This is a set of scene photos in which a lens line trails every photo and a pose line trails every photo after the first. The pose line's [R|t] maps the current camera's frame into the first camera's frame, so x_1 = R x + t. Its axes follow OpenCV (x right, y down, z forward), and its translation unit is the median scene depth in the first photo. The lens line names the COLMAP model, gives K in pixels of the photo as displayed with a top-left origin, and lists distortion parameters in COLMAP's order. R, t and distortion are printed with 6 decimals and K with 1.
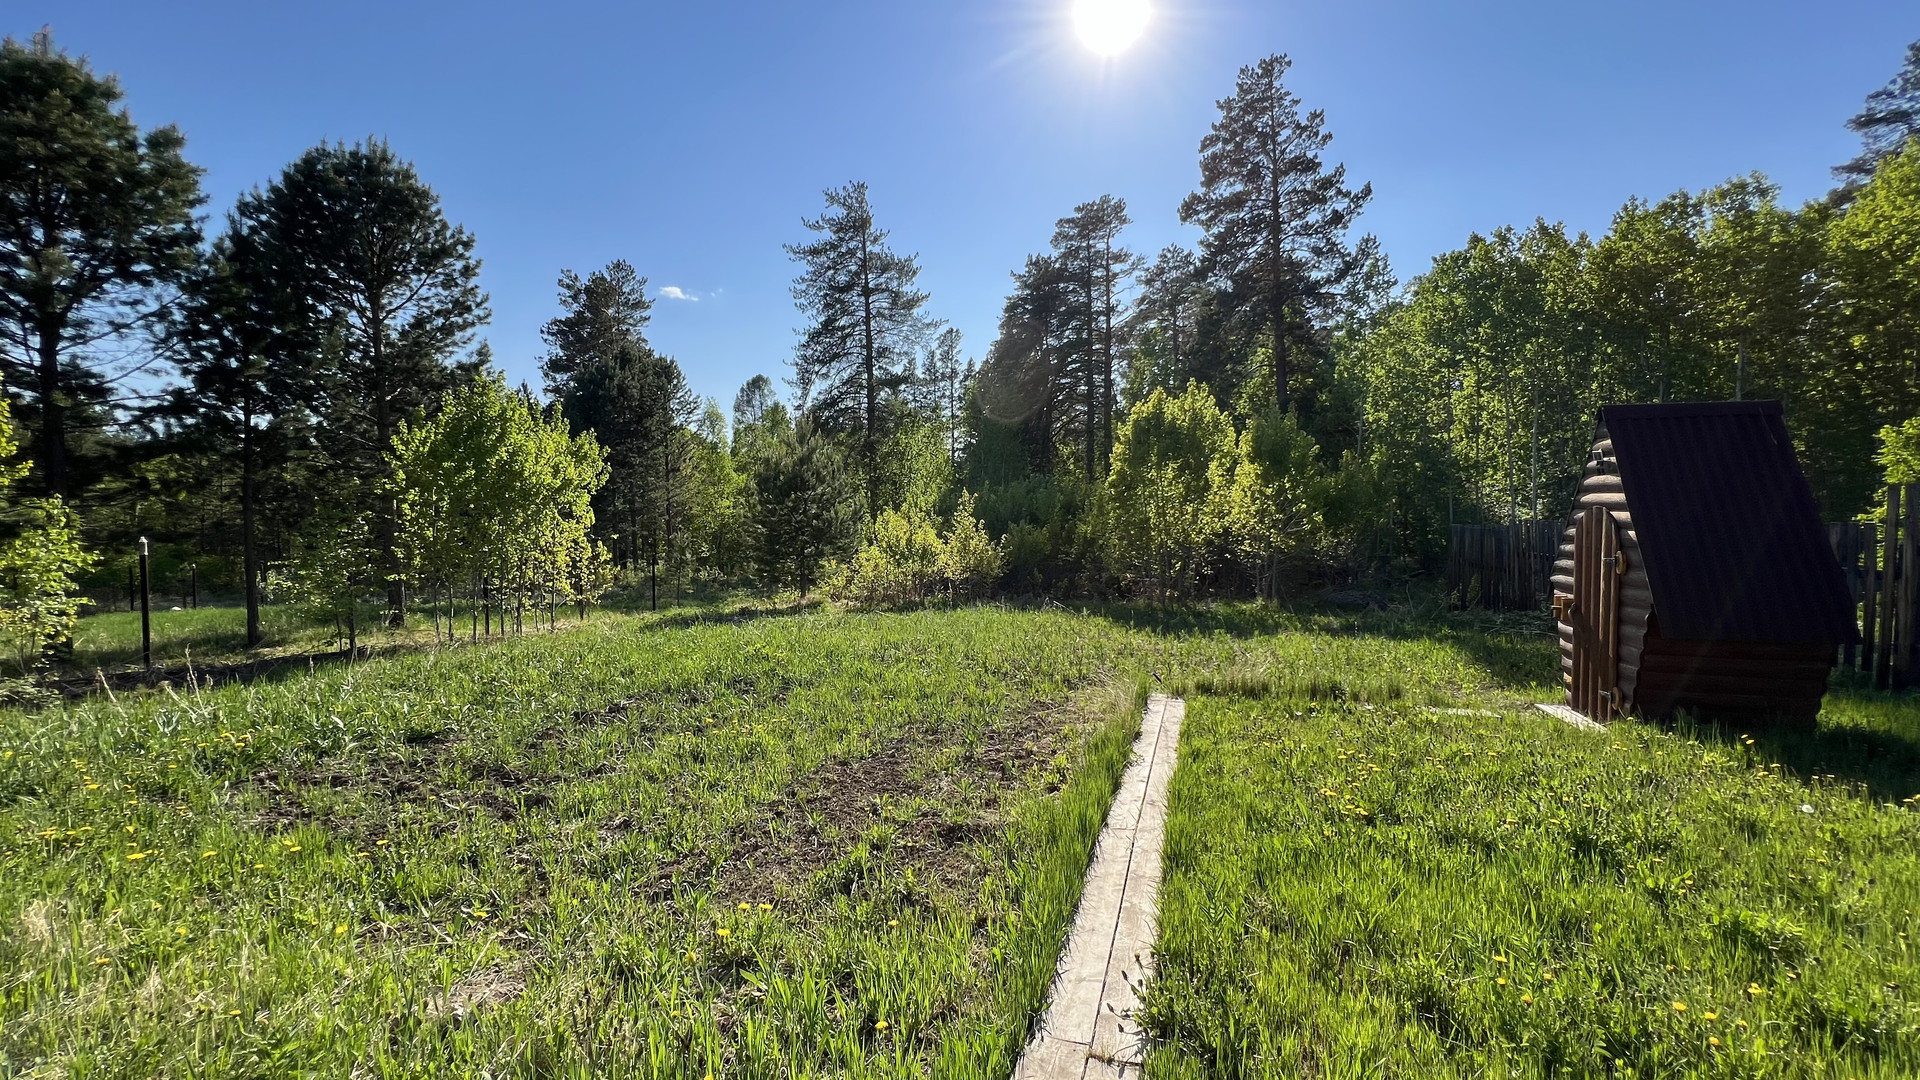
lens RADIAL K [[772.6, 0, 953.3], [0, 772.6, 534.8], [0, 0, 1]] dist [-0.000837, 0.000030]
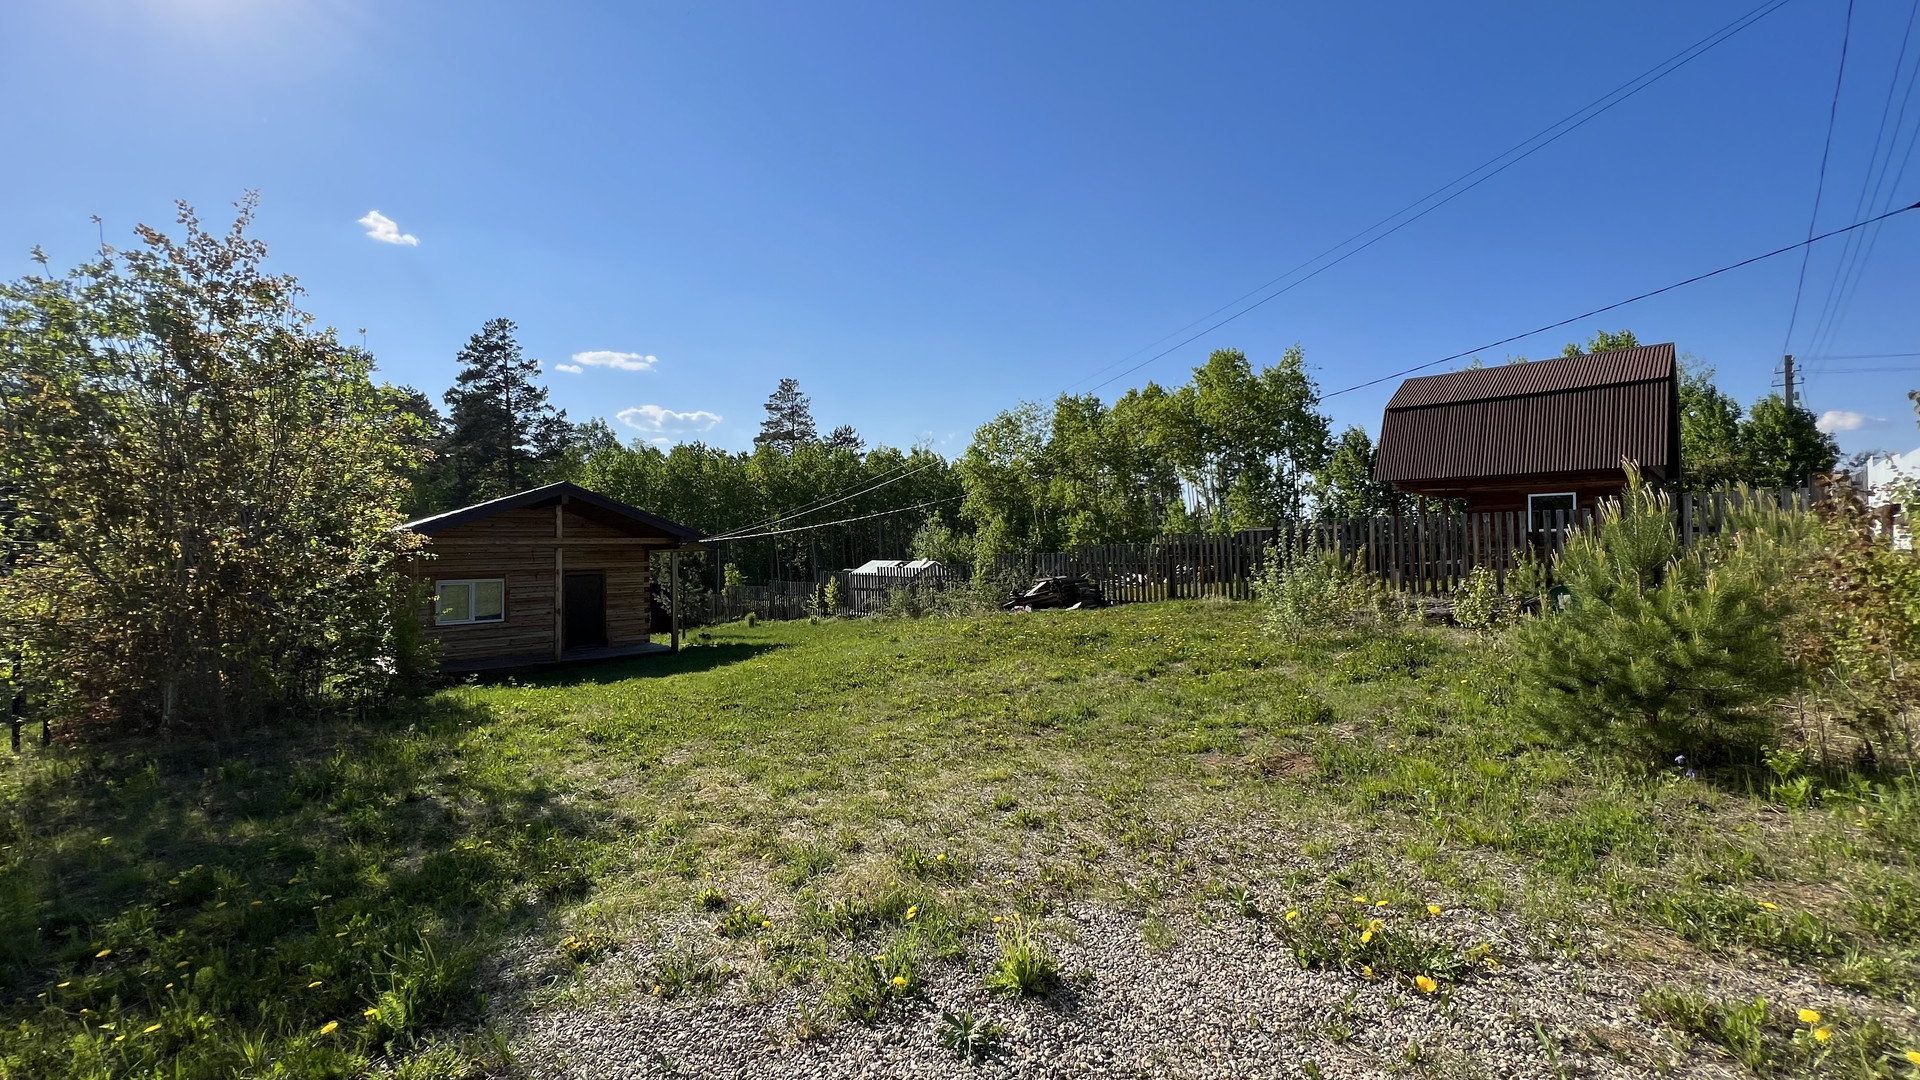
lens RADIAL K [[768.4, 0, 956.0], [0, 768.4, 538.8], [0, 0, 1]] dist [-0.001172, -0.000074]
pose [[0.533577, 0.004347, 0.845740, -0.465705], [0.049370, 0.998121, -0.036278, -0.029644], [-0.844309, 0.061112, 0.532360, -0.678294]]
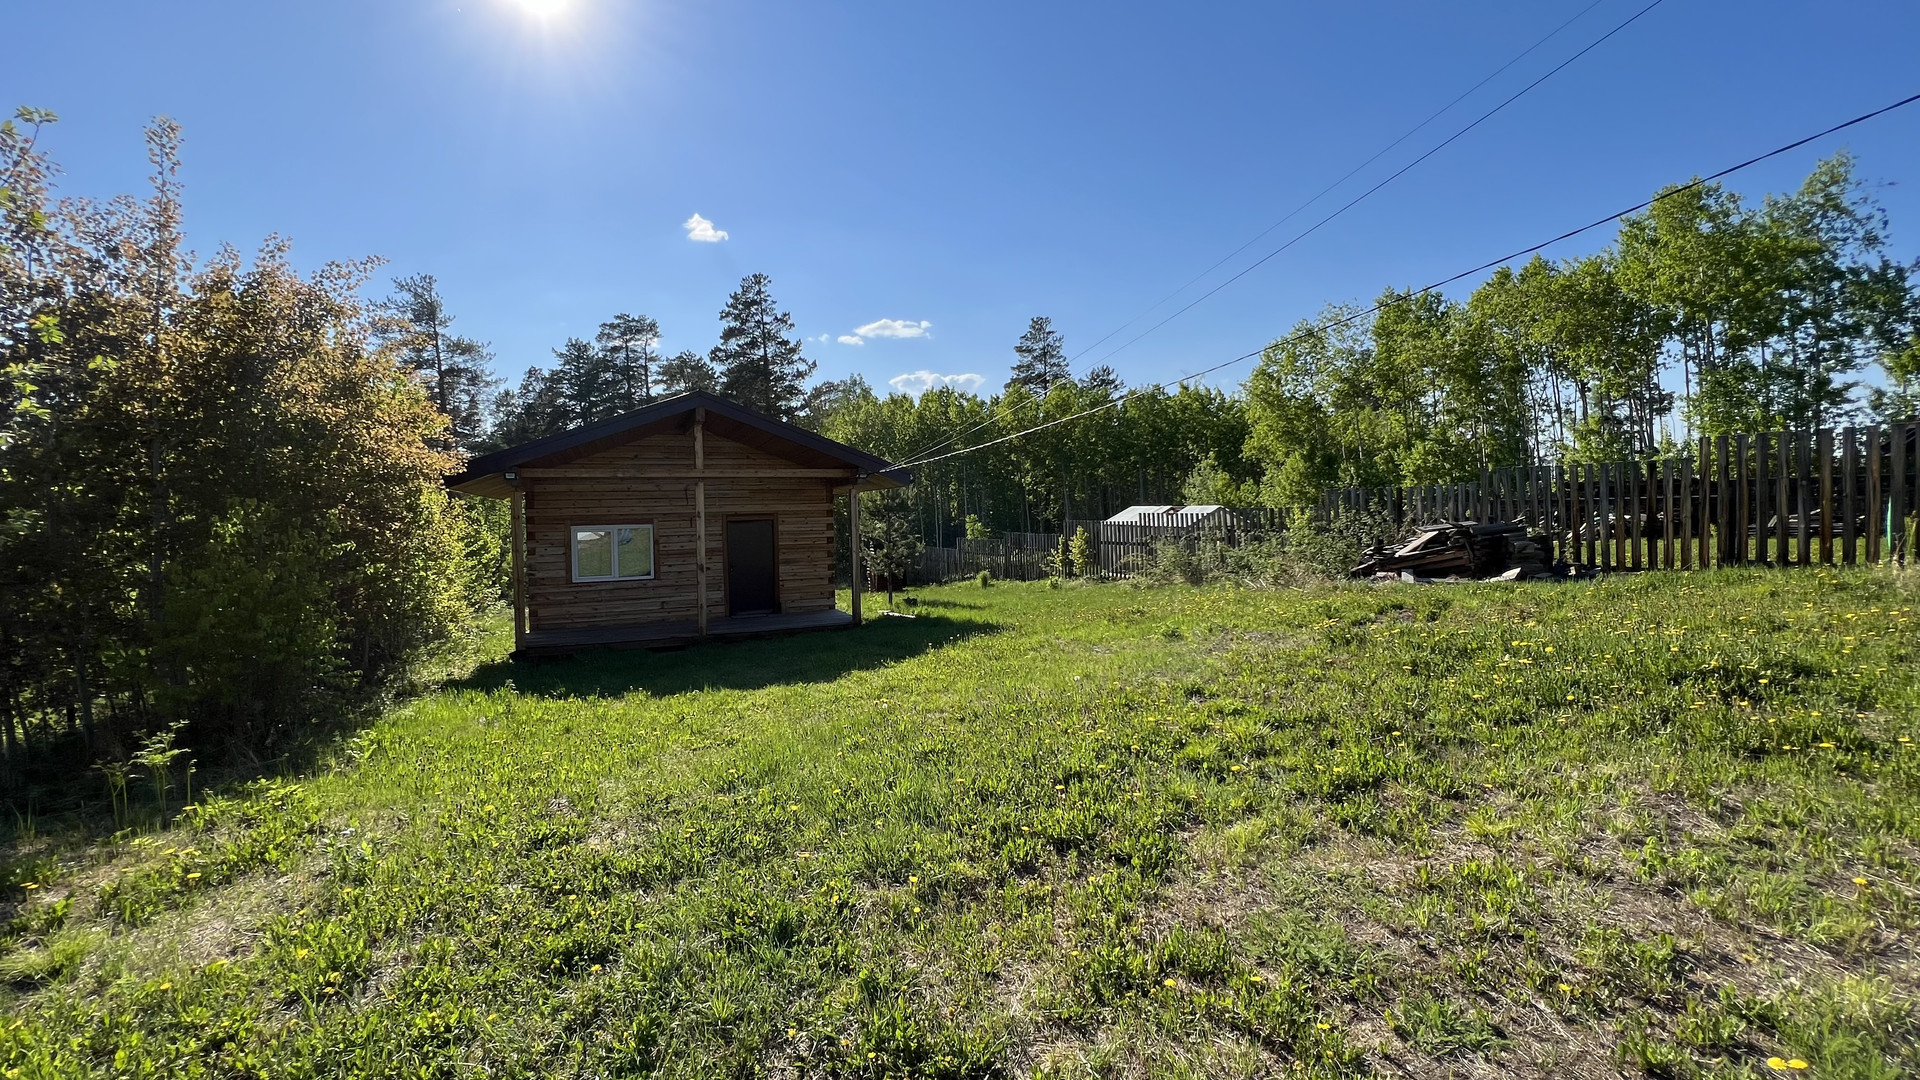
lens RADIAL K [[772.6, 0, 953.3], [0, 772.6, 534.8], [0, 0, 1]] dist [-0.000837, 0.000030]
pose [[0.783258, -0.036226, 0.620640, -0.321532], [0.047164, 0.998886, -0.001218, -0.023197], [-0.619905, 0.030226, 0.784095, -0.564297]]
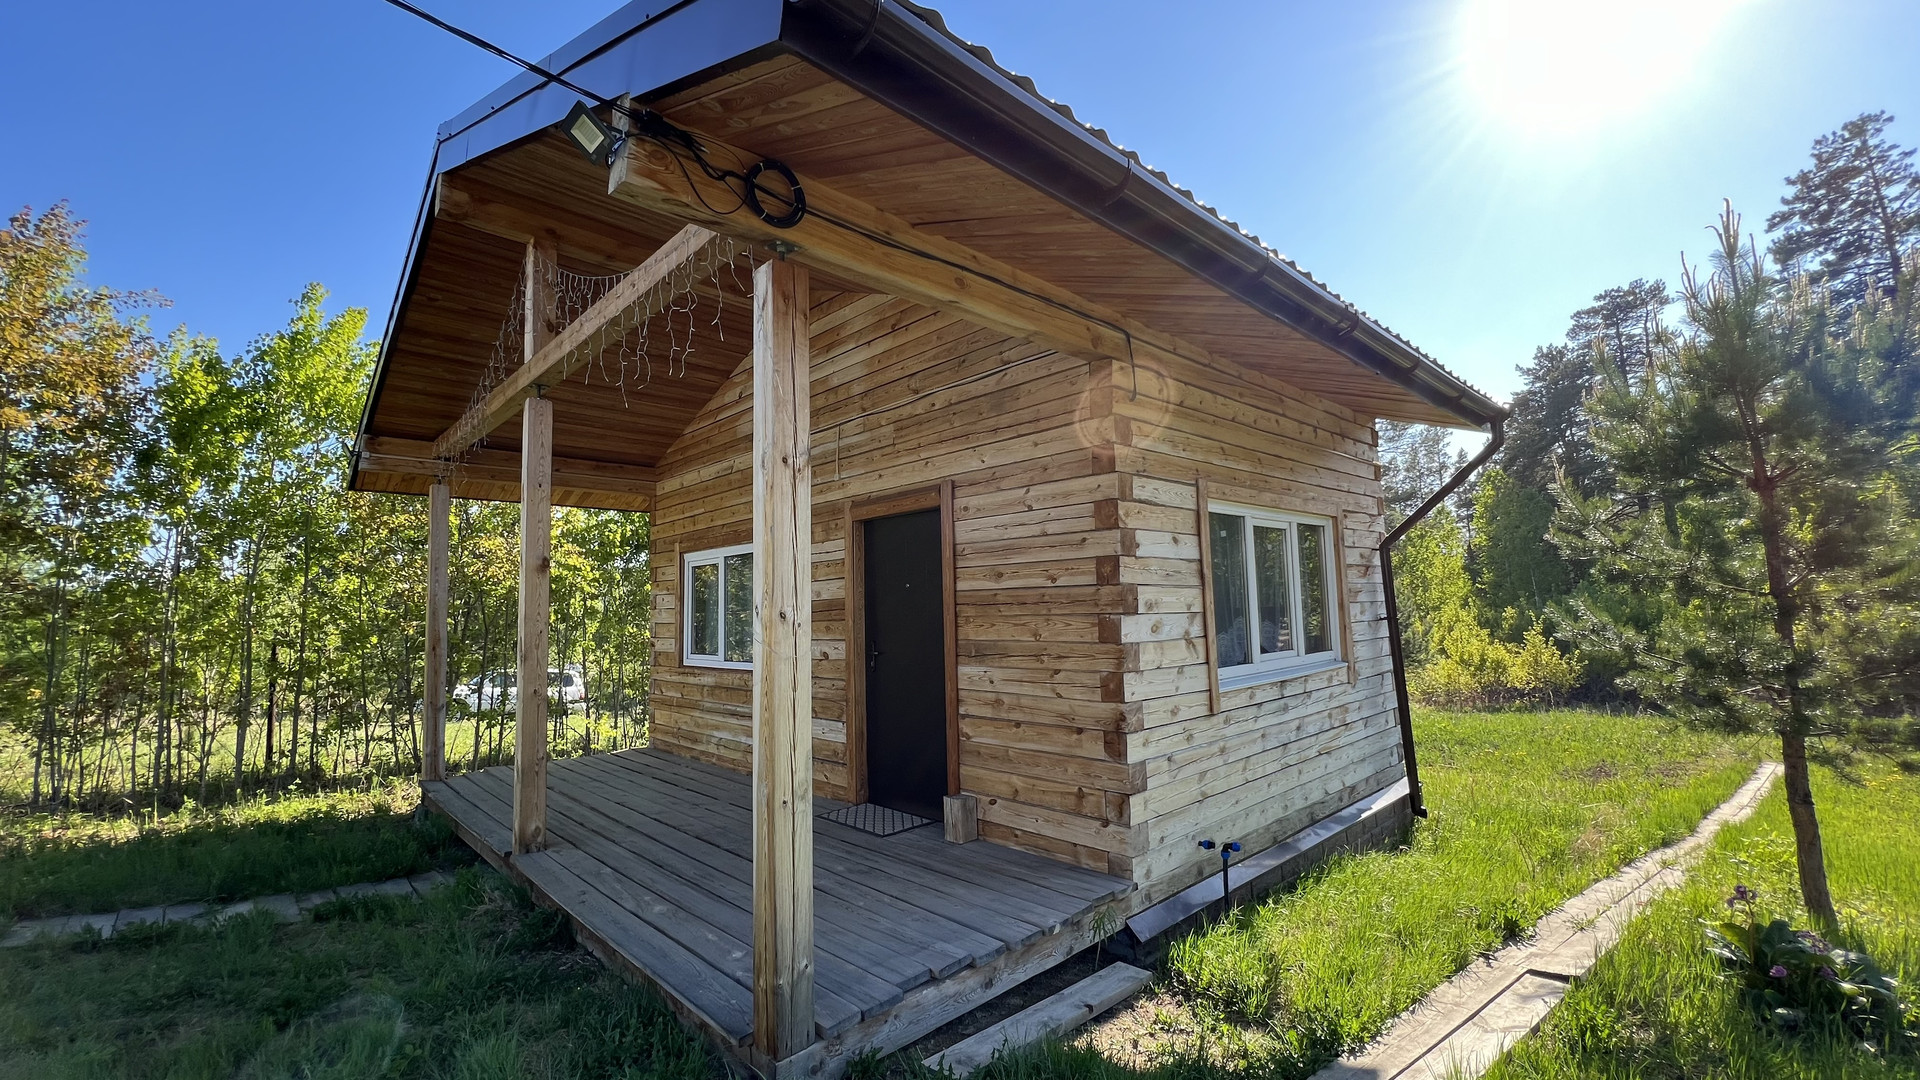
lens RADIAL K [[772.6, 0, 953.3], [0, 772.6, 534.8], [0, 0, 1]] dist [-0.000837, 0.000030]
pose [[0.852374, -0.075062, -0.517517, -0.067470], [0.007465, 0.991290, -0.131483, -0.015347], [0.522879, 0.108209, 0.845511, -0.275074]]
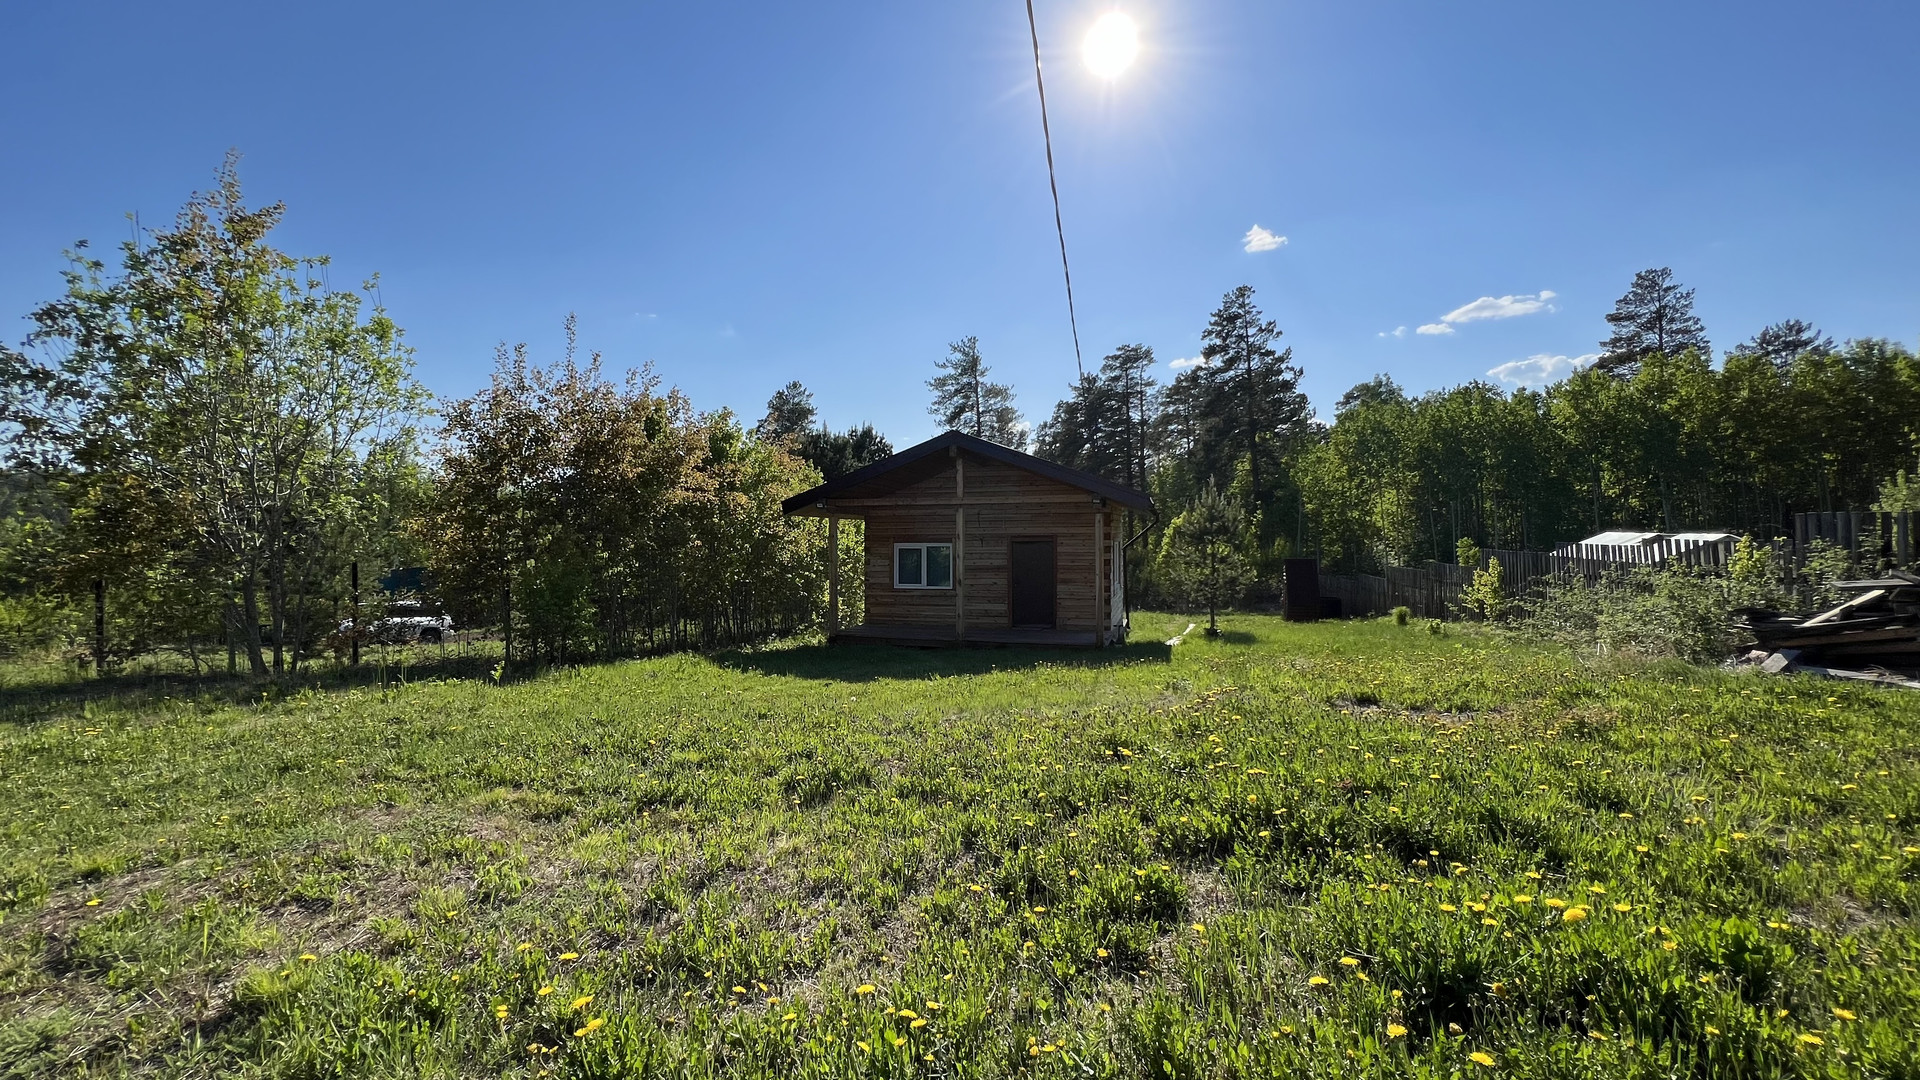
lens RADIAL K [[772.6, 0, 953.3], [0, 772.6, 534.8], [0, 0, 1]] dist [-0.000837, 0.000030]
pose [[0.999873, -0.006515, -0.014549, -0.186627], [0.005929, 0.999184, -0.039952, -0.022682], [0.014797, 0.039860, 0.999096, -0.626846]]
